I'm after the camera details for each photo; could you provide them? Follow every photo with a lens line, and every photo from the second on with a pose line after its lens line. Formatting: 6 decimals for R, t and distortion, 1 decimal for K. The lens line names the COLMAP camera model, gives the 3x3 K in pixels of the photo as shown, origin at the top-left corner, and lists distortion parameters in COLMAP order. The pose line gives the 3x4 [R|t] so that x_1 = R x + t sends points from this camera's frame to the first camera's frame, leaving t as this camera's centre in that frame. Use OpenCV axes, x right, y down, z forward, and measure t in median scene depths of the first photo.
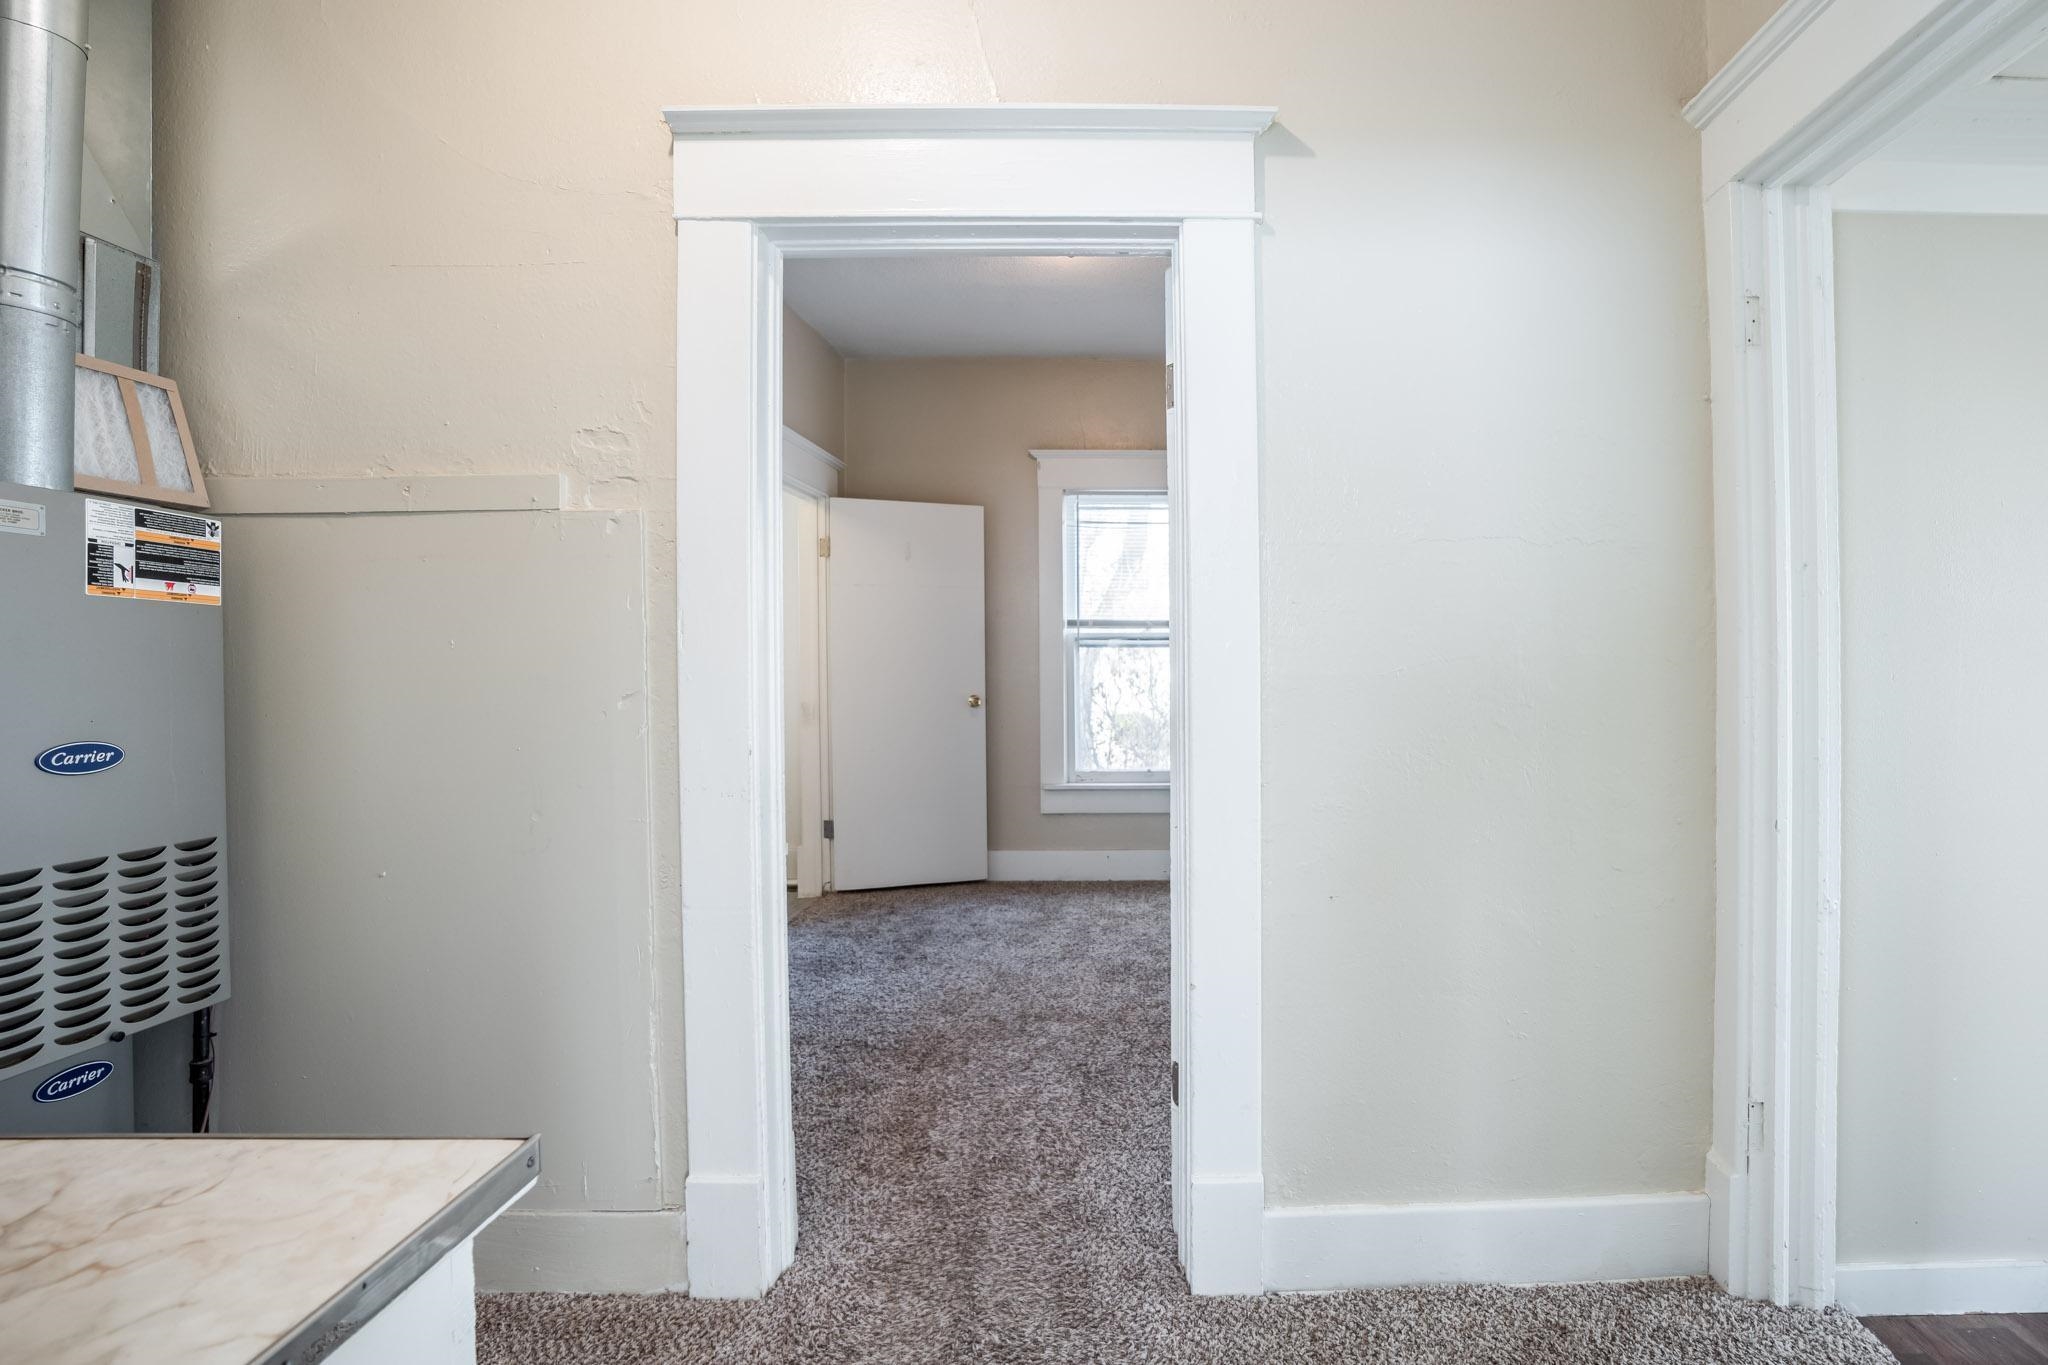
lens RADIAL K [[939.8, 0, 1027.8], [0, 939.8, 681.5], [0, 0, 1]] dist [-0.036709, 0.004140]
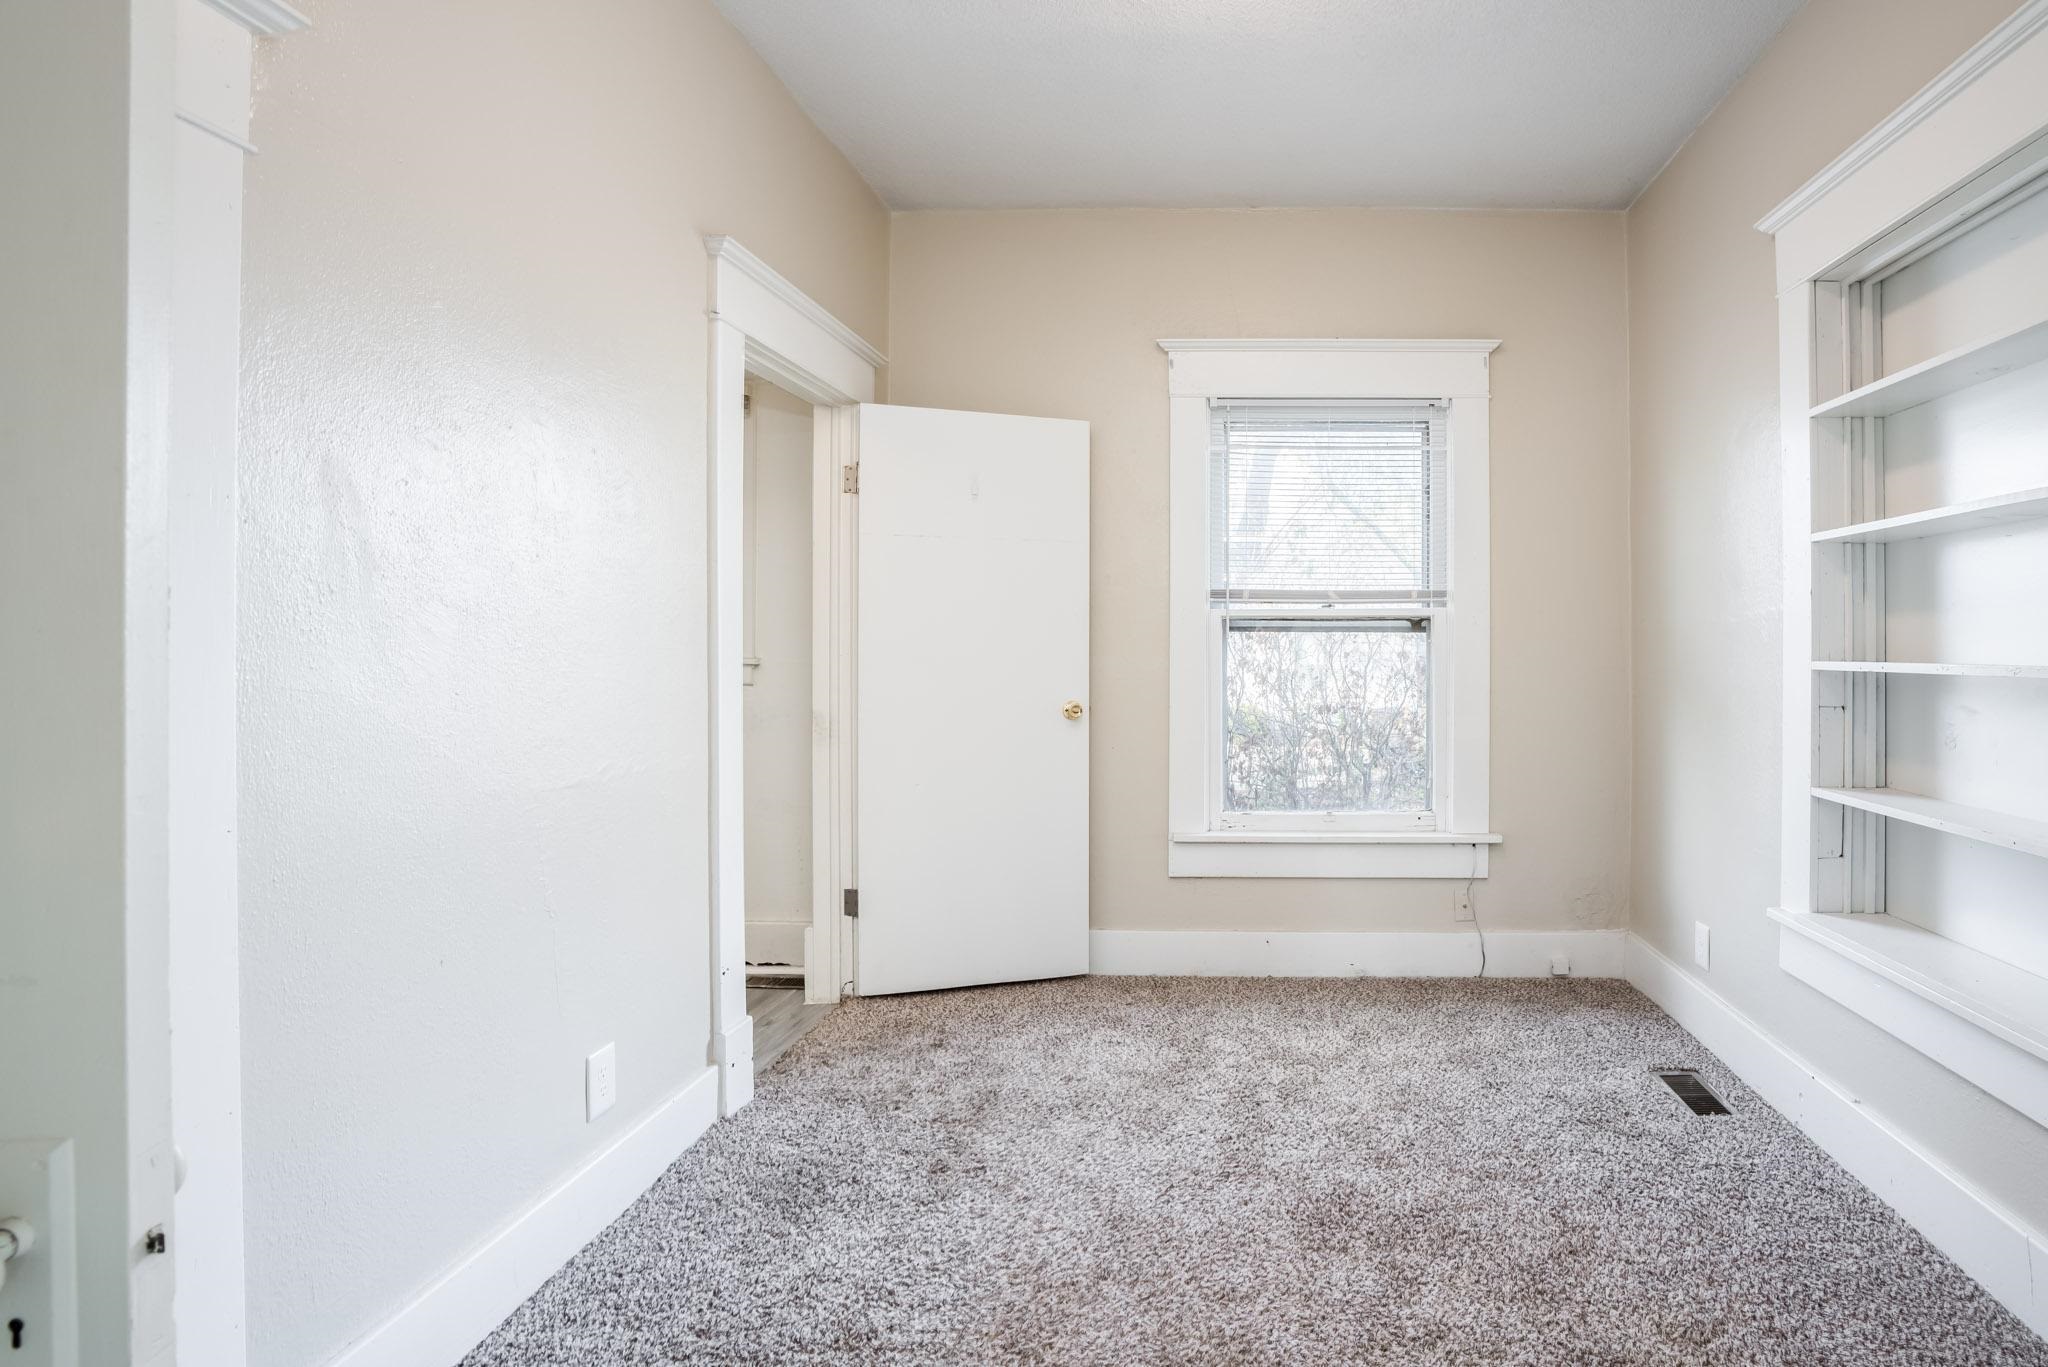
lens RADIAL K [[939.8, 0, 1028.5], [0, 939.8, 678.4], [0, 0, 1]] dist [-0.036709, 0.004140]
pose [[0.994901, 0.010881, -0.100267, -0.022919], [-0.009919, 0.999900, 0.010087, -0.009224], [0.100366, -0.009041, 0.994909, 0.359611]]
